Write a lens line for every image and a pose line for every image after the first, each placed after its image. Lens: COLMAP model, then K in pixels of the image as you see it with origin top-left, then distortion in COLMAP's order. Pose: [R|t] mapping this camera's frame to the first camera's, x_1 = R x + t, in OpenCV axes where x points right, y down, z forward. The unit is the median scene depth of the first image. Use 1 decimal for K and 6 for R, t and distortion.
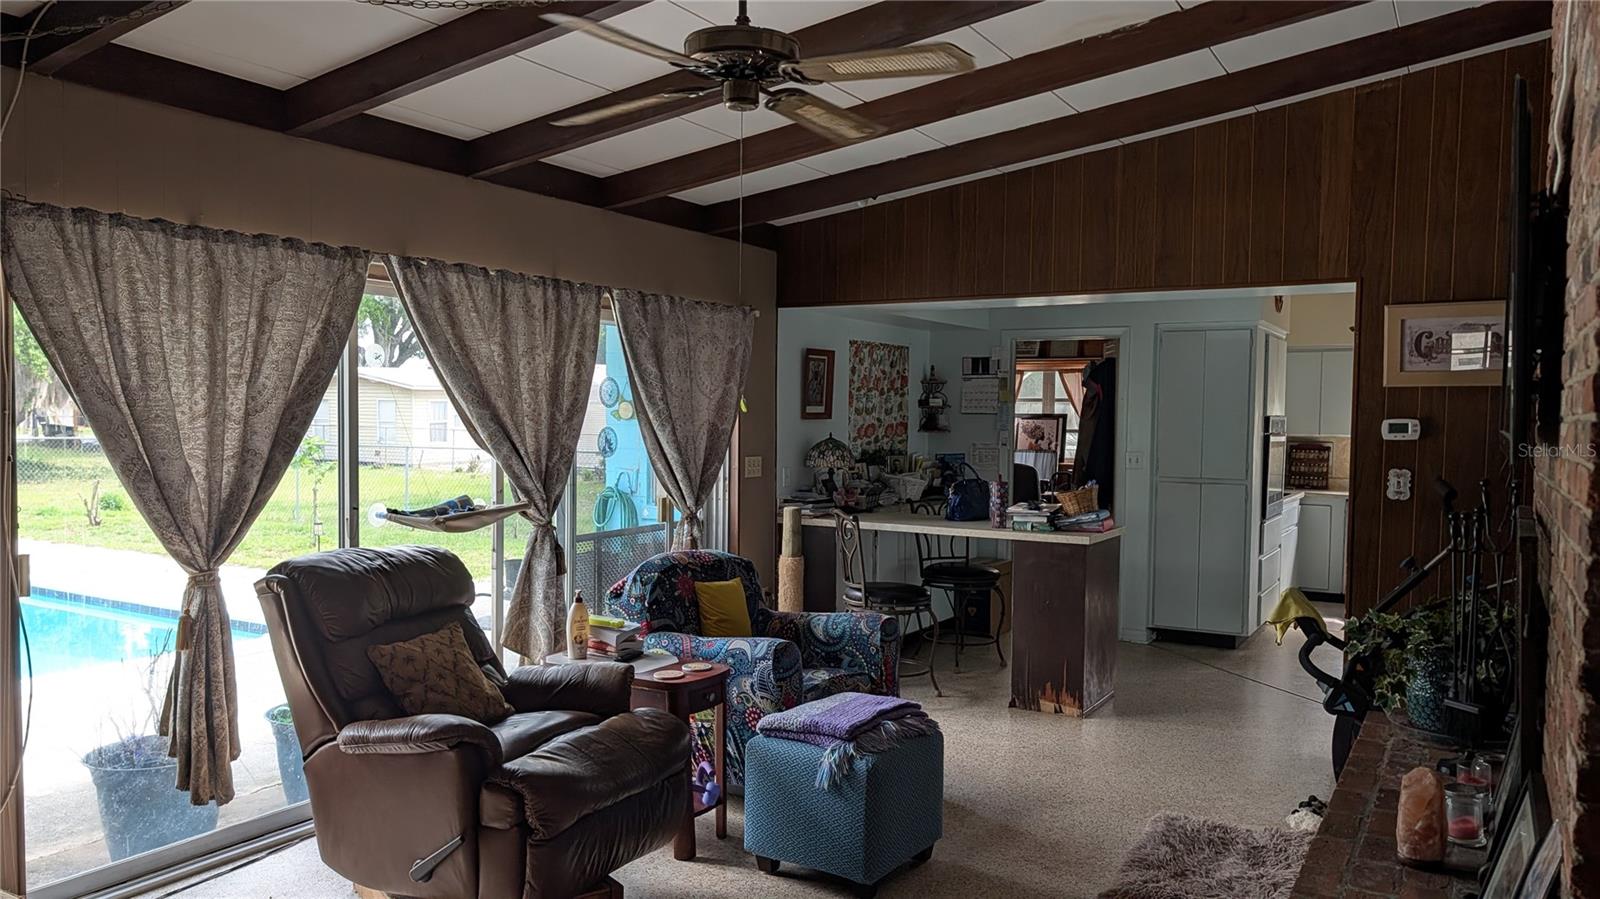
lens RADIAL K [[1170.1, 0, 800.9], [0, 1170.1, 451.2], [0, 0, 1]] dist [0.008052, 0.002902]
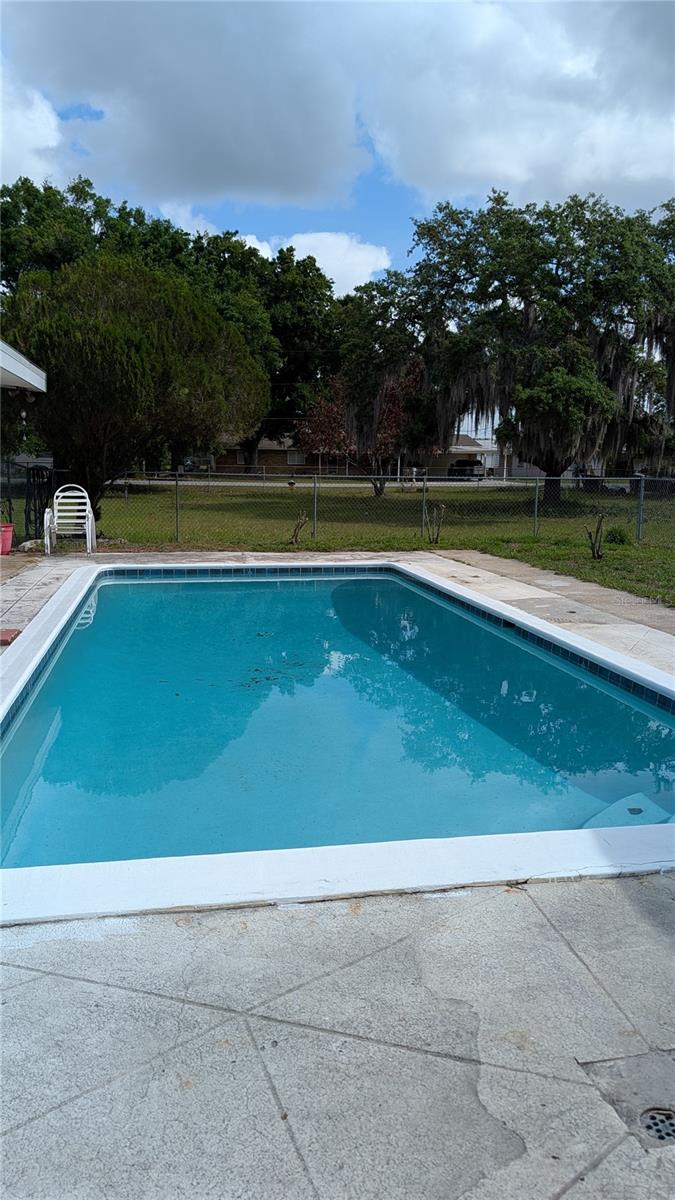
lens RADIAL K [[877.6, 0, 337.6], [0, 877.6, 601.6], [0, 0, 1]] dist [0.008052, 0.002902]
pose [[0.657816, 0.111611, -0.744863, -0.178890], [-0.028337, 0.991927, 0.123606, 0.012528], [0.752645, -0.060203, 0.655668, 0.331590]]
